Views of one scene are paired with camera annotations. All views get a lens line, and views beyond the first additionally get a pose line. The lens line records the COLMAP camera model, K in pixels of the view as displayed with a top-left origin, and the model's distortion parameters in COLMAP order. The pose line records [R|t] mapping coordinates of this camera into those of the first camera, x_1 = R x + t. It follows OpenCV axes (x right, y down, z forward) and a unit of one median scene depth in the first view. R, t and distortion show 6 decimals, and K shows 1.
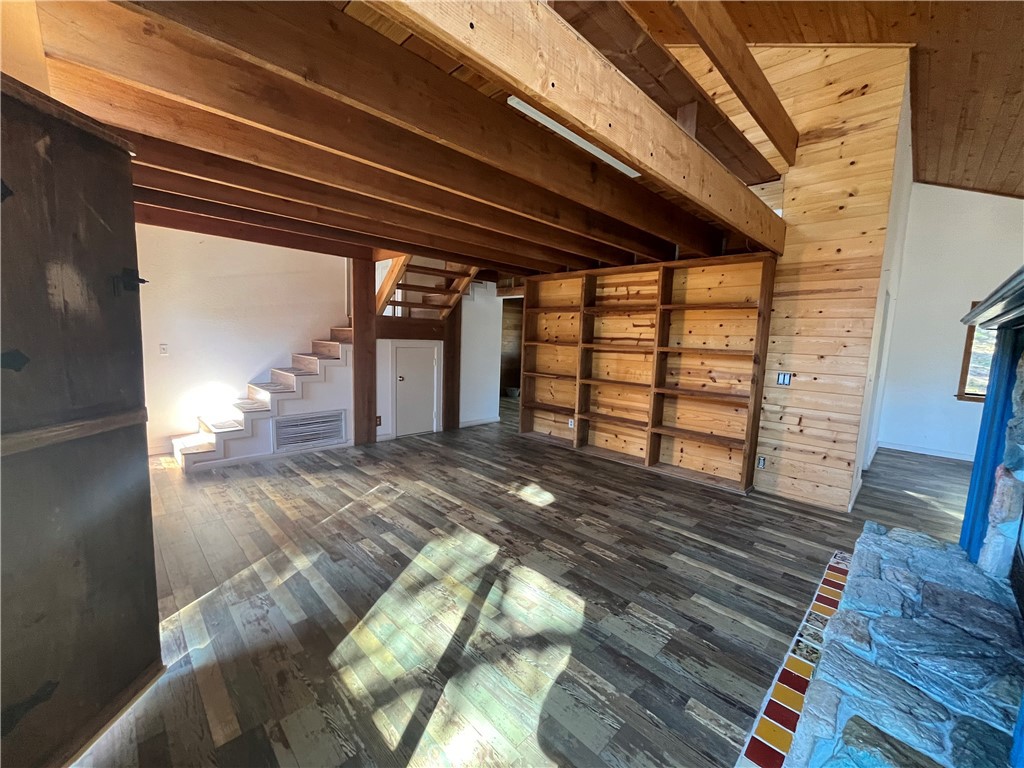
lens RADIAL K [[413.8, 0, 515.4], [0, 413.8, 385.3], [0, 0, 1]] dist [-0.000469, -0.000105]
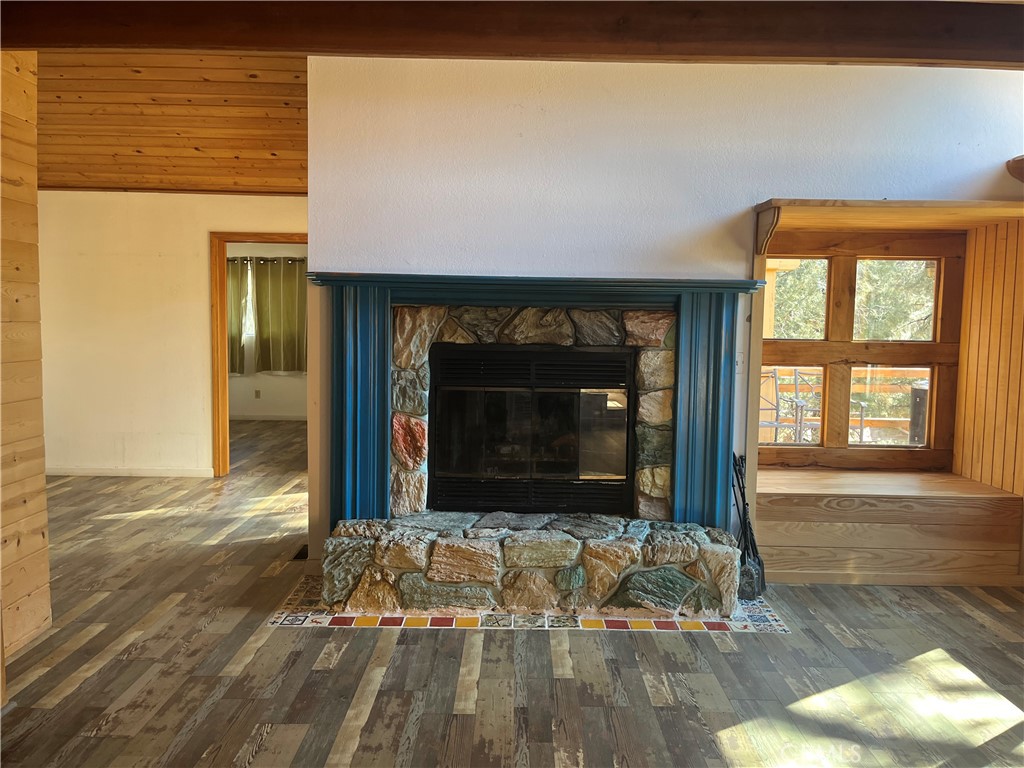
lens RADIAL K [[781.4, 0, 516.9], [0, 781.4, 377.1], [0, 0, 1]] dist [0.030092, -0.024744]
pose [[-0.707595, -0.101480, 0.699293, -0.279849], [0.039661, 0.982370, 0.182691, -0.167716], [-0.705504, 0.157006, -0.691095, 1.383184]]
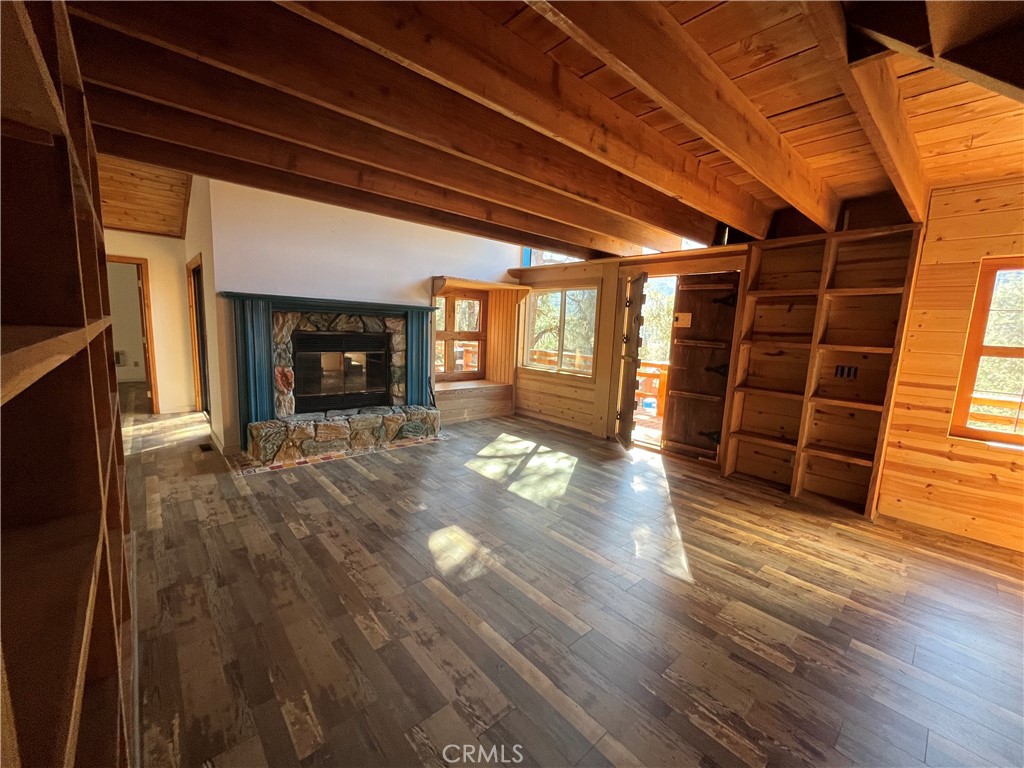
lens RADIAL K [[413.8, 0, 513.3], [0, 413.8, 386.6], [0, 0, 1]] dist [-0.000469, -0.000105]
pose [[-0.995089, -0.087788, 0.045725, -0.076926], [-0.073082, 0.963176, 0.258750, -0.221662], [-0.066757, 0.254138, -0.964861, 1.904640]]
